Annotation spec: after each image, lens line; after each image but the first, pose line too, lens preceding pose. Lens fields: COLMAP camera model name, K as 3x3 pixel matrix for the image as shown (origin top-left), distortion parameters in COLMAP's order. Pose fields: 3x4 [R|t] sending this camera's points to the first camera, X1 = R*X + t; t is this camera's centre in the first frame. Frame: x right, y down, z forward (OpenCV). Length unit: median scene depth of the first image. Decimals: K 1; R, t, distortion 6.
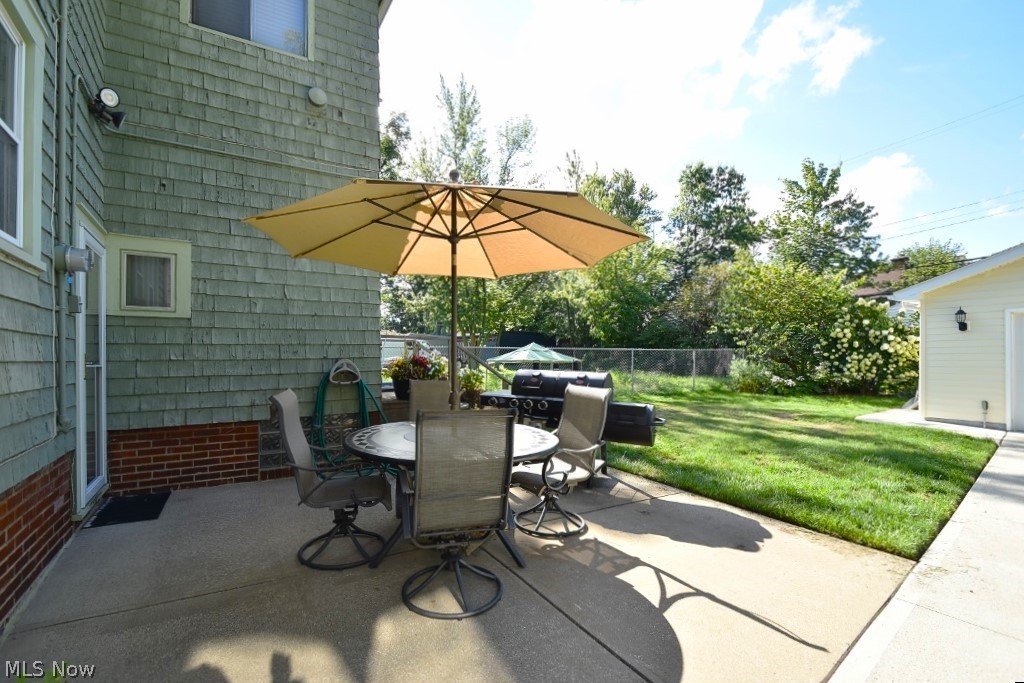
lens RADIAL K [[450.3, 0, 496.7], [0, 450.3, 349.5], [0, 0, 1]] dist [0.002274, -0.010368]
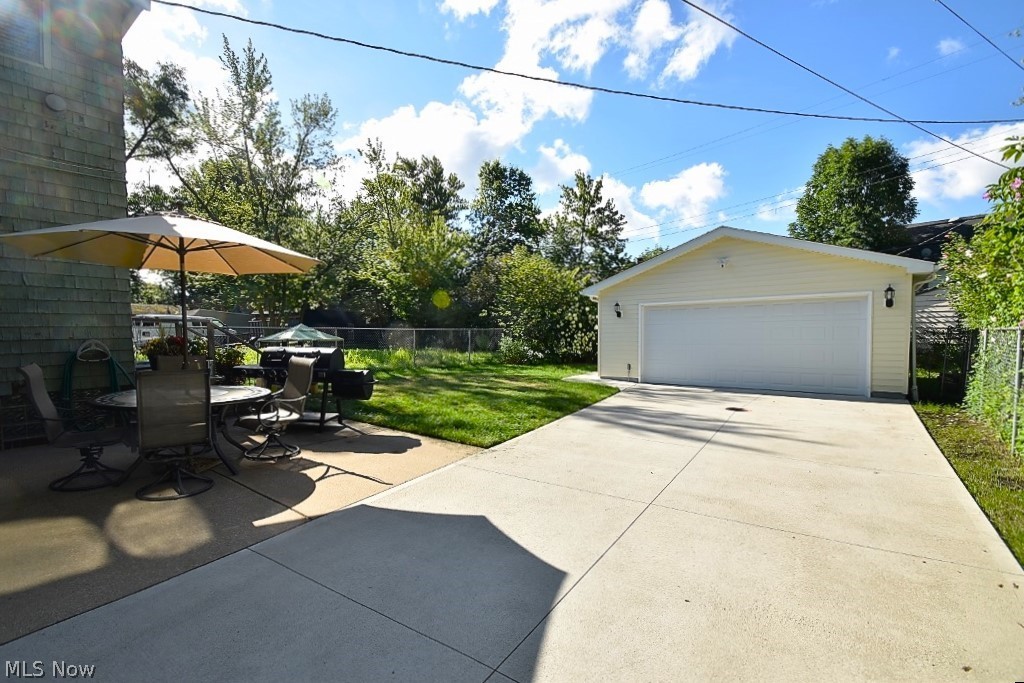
lens RADIAL K [[450.3, 0, 496.7], [0, 450.3, 349.5], [0, 0, 1]] dist [0.002274, -0.010368]
pose [[0.927799, -0.016146, 0.372731, 0.041847], [-0.001930, 0.998842, 0.048071, -0.002353], [-0.373076, -0.045319, 0.926693, -0.096624]]
